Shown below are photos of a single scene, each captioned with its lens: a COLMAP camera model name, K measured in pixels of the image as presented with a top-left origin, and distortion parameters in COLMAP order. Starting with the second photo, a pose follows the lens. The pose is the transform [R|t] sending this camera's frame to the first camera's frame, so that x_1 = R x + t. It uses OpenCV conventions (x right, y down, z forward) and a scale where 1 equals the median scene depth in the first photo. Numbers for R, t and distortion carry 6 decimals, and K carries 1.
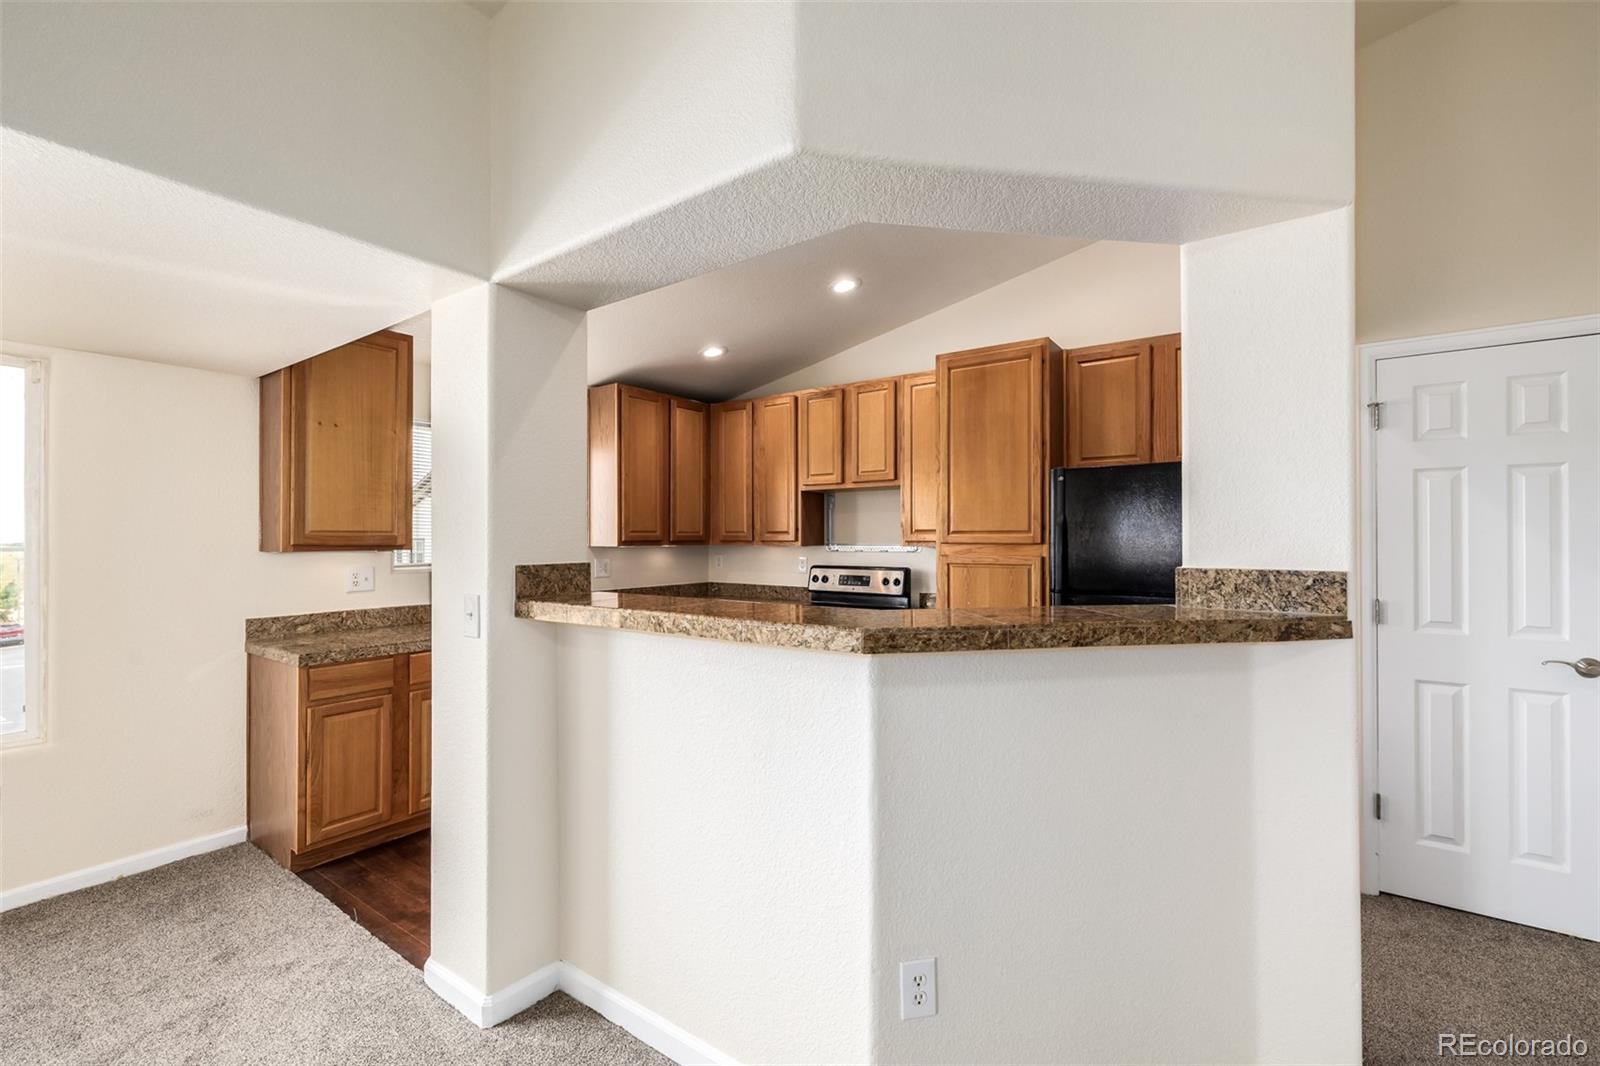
lens RADIAL K [[680.6, 0, 805.2], [0, 680.6, 533.2], [0, 0, 1]] dist [0.001576, 0.000507]
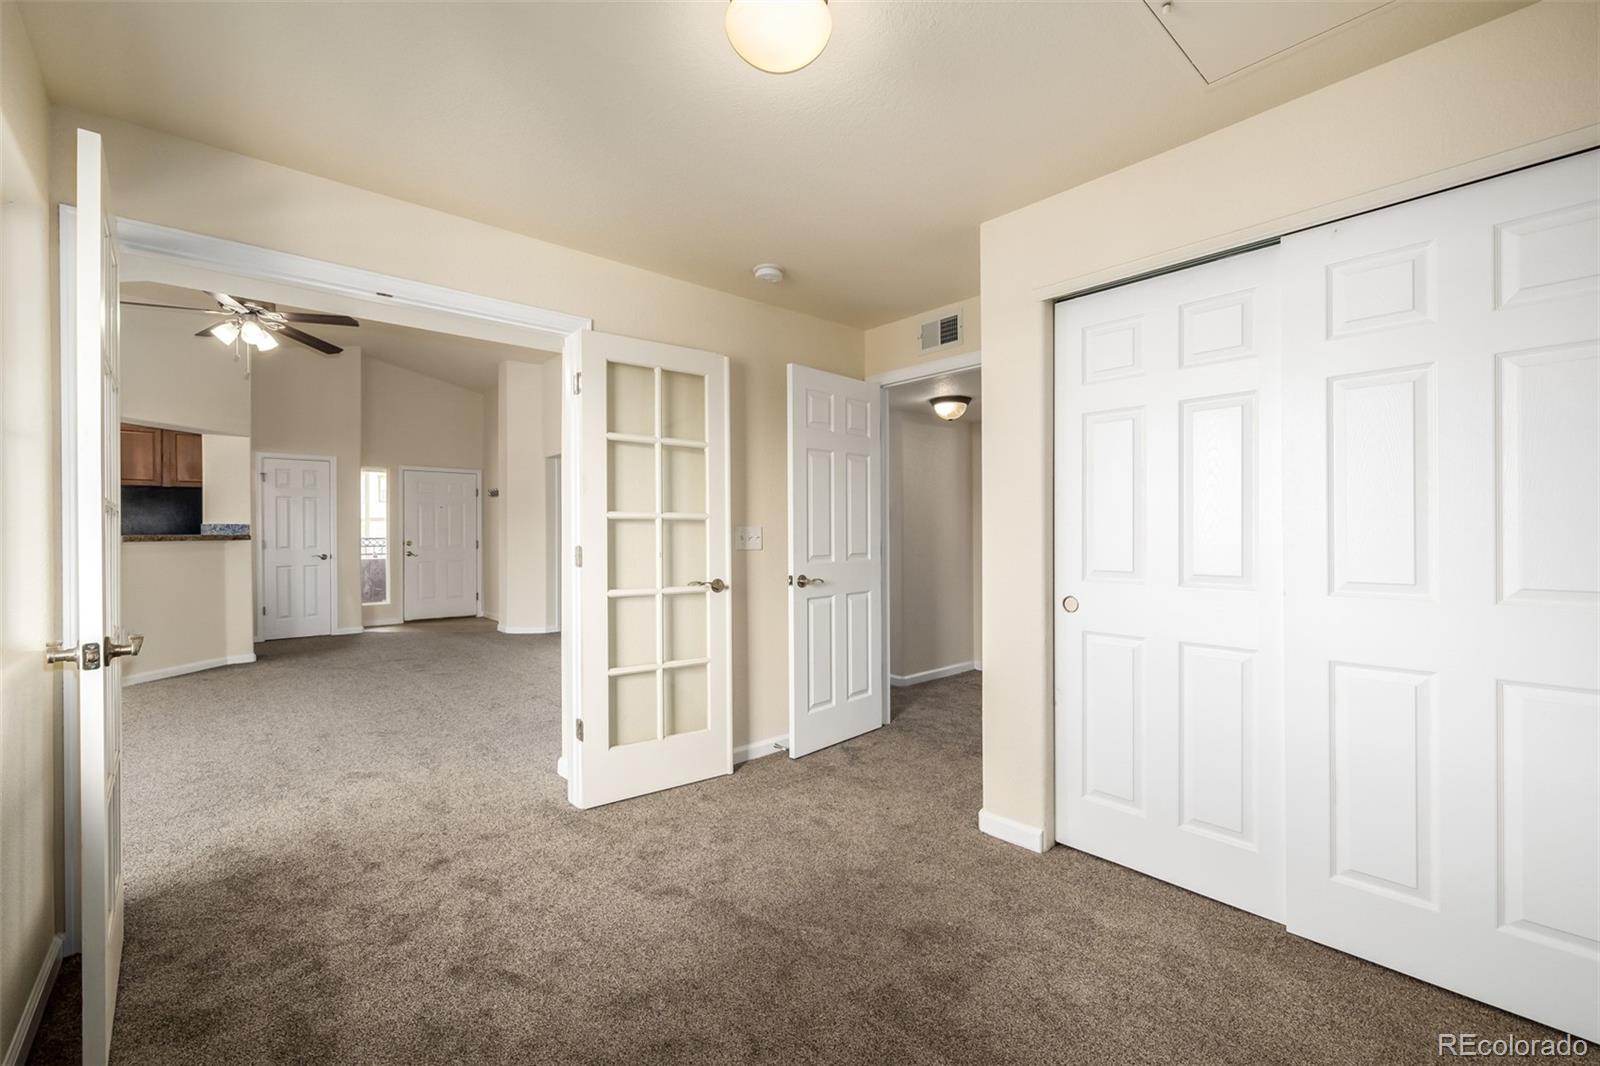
lens RADIAL K [[680.6, 0, 800.0], [0, 680.6, 533.7], [0, 0, 1]] dist [0.001576, 0.000507]
pose [[0.238828, -0.002563, 0.971058, -1.206415], [0.000011, 0.999997, 0.002637, 0.050074], [-0.971062, -0.000619, 0.238827, -1.608930]]
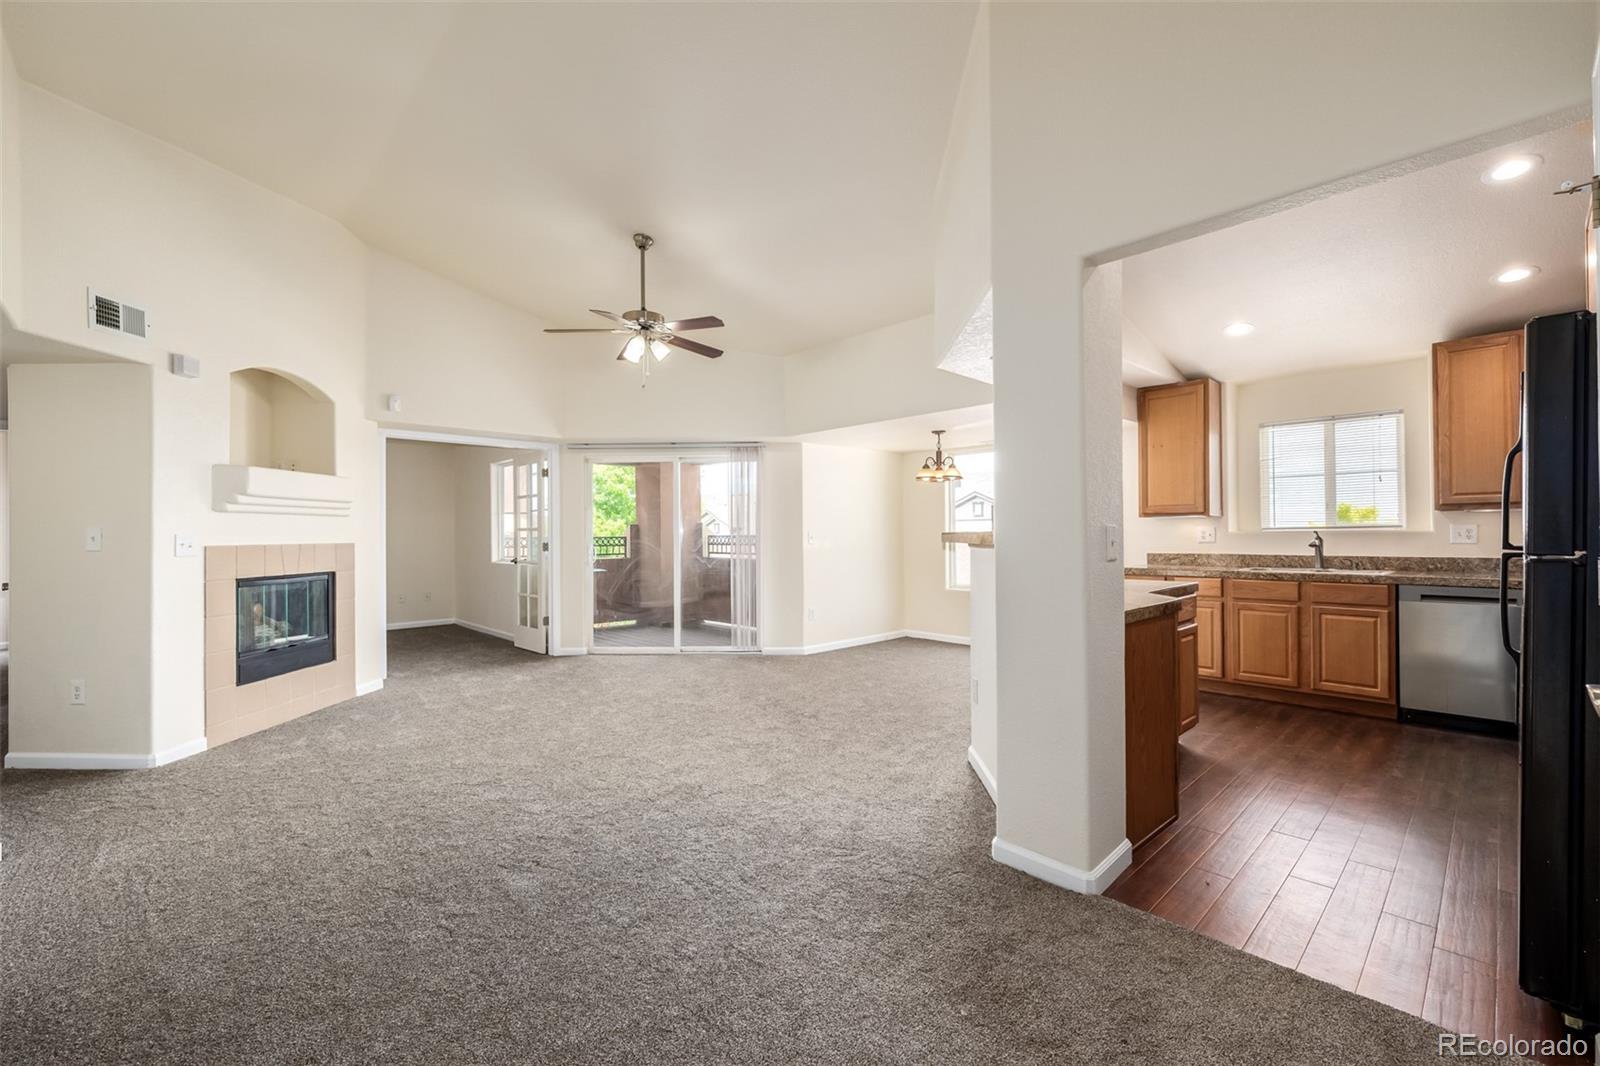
lens RADIAL K [[680.6, 0, 799.8], [0, 680.6, 531.0], [0, 0, 1]] dist [0.001576, 0.000507]
pose [[-0.199200, -0.001445, -0.979958, 1.225455], [0.013696, 0.999897, -0.004258, 0.057803], [0.979863, -0.014270, -0.199160, 0.418563]]
